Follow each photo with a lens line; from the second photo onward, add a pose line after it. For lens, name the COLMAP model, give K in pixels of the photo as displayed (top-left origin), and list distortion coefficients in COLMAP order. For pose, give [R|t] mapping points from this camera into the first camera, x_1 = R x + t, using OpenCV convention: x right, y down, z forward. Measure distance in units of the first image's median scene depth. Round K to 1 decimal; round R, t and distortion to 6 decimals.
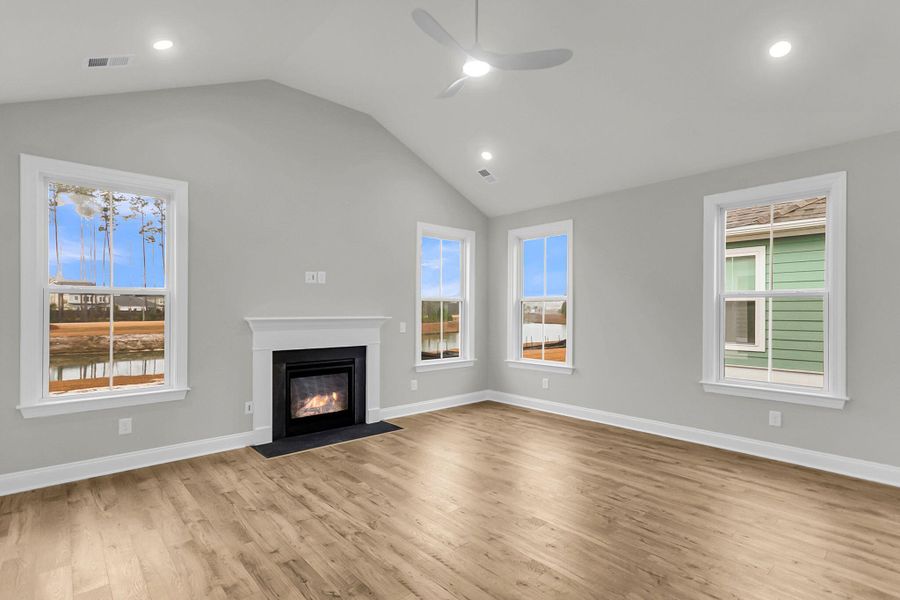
lens RADIAL K [[435.5, 0, 448.7], [0, 435.5, 310.9], [0, 0, 1]] dist [0.001402, 0.006108]
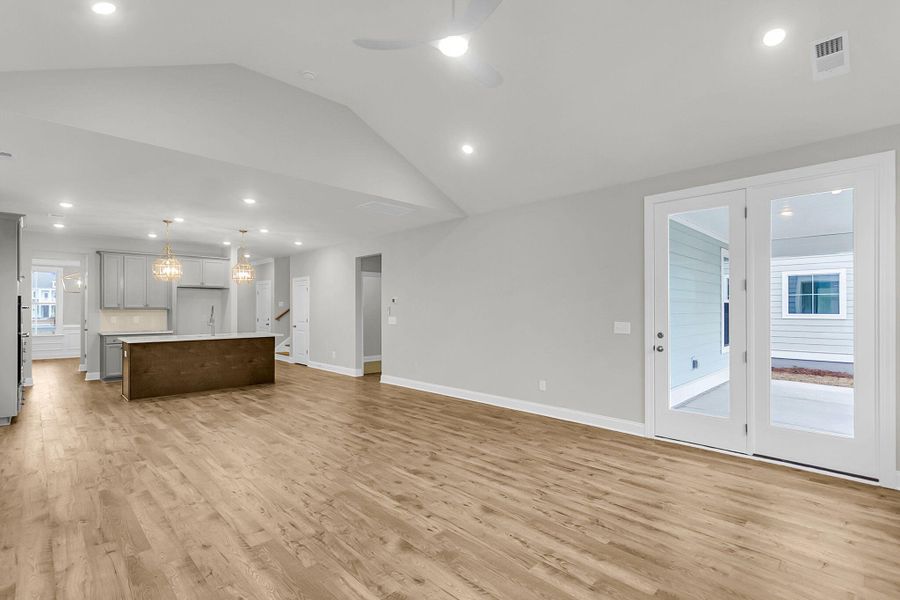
lens RADIAL K [[422.2, 0, 447.9], [0, 422.2, 305.3], [0, 0, 1]] dist [-0.000041, 0.002525]
pose [[-0.998924, -0.001933, -0.046330, 0.080922], [-0.001518, 0.999958, -0.008997, -0.000740], [0.046346, -0.008917, -0.998886, 1.330572]]
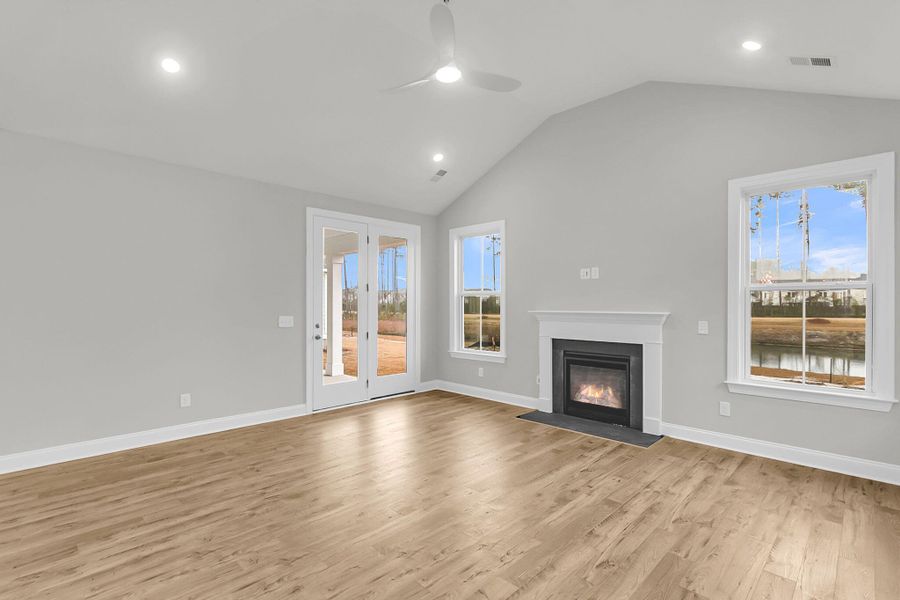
lens RADIAL K [[422.2, 0, 458.4], [0, 422.2, 305.7], [0, 0, 1]] dist [-0.000041, 0.002525]
pose [[0.068304, 0.000434, -0.997664, 0.762418], [-0.001428, 0.999999, 0.000337, 0.001872], [0.997664, 0.001401, 0.068304, 0.671145]]
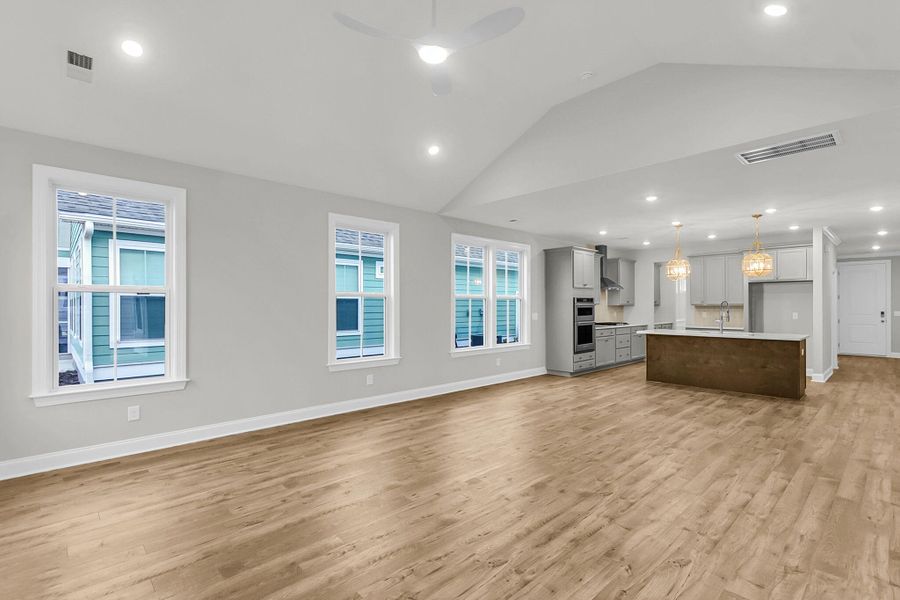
lens RADIAL K [[422.2, 0, 458.7], [0, 422.2, 301.4], [0, 0, 1]] dist [-0.000041, 0.002525]
pose [[-0.036795, 0.009518, 0.999278, -0.615303], [0.001324, 0.999954, -0.009476, -0.001383], [-0.999322, 0.000975, -0.036806, 0.689999]]
